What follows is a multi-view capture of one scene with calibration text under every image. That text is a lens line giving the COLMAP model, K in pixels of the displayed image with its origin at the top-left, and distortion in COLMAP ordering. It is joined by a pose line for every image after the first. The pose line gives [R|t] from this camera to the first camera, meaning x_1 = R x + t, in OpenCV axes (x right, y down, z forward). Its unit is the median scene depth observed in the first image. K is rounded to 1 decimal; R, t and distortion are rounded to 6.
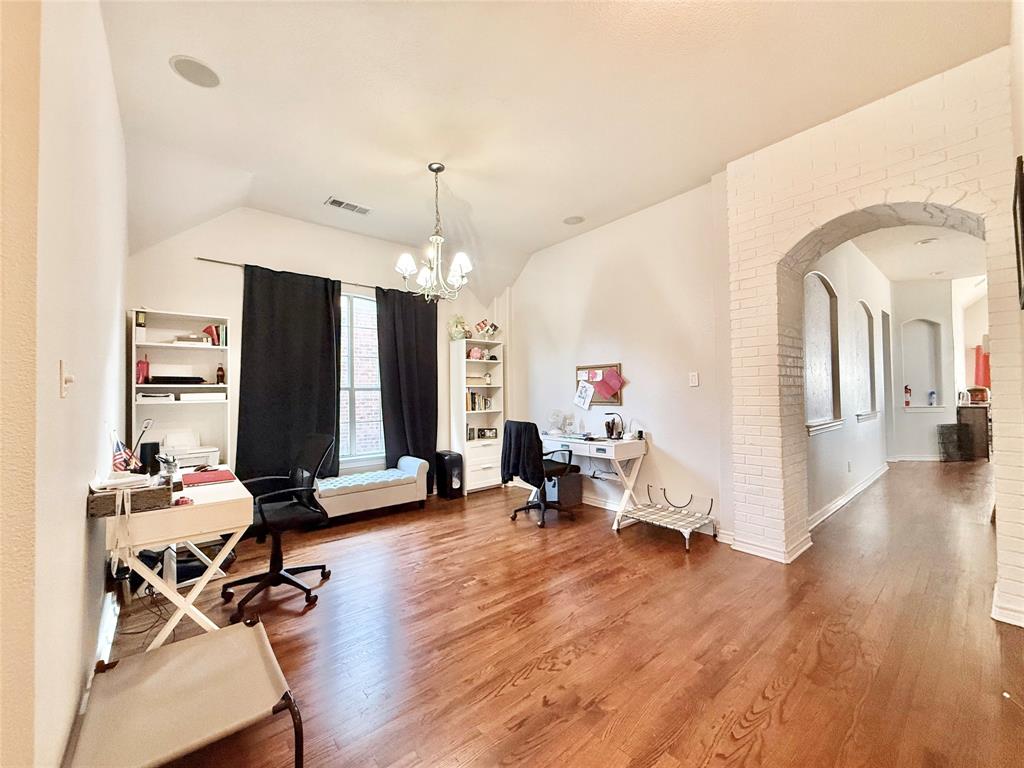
lens RADIAL K [[399.8, 0, 512.0], [0, 399.8, 384.0], [0, 0, 1]] dist [0.001190, 0.000042]
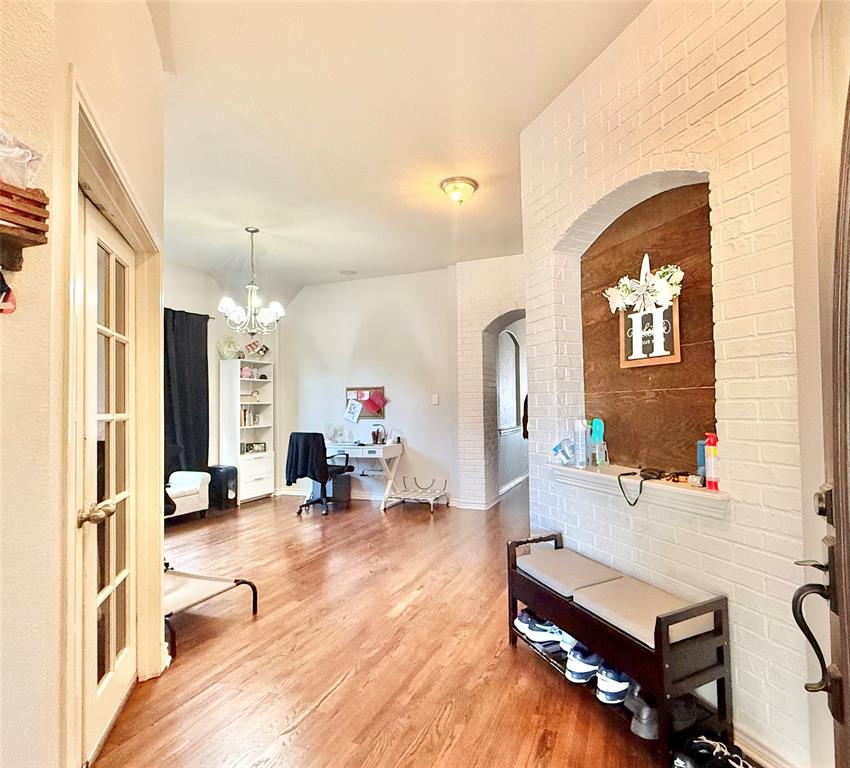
lens RADIAL K [[453.7, 0, 426.9], [0, 453.7, 396.3], [0, 0, 1]] dist [0.000043, 0.000001]
pose [[0.906228, 0.009311, 0.422686, -0.224177], [-0.006514, 0.999946, -0.008062, -0.008336], [-0.422739, 0.004553, 0.906240, -0.400523]]
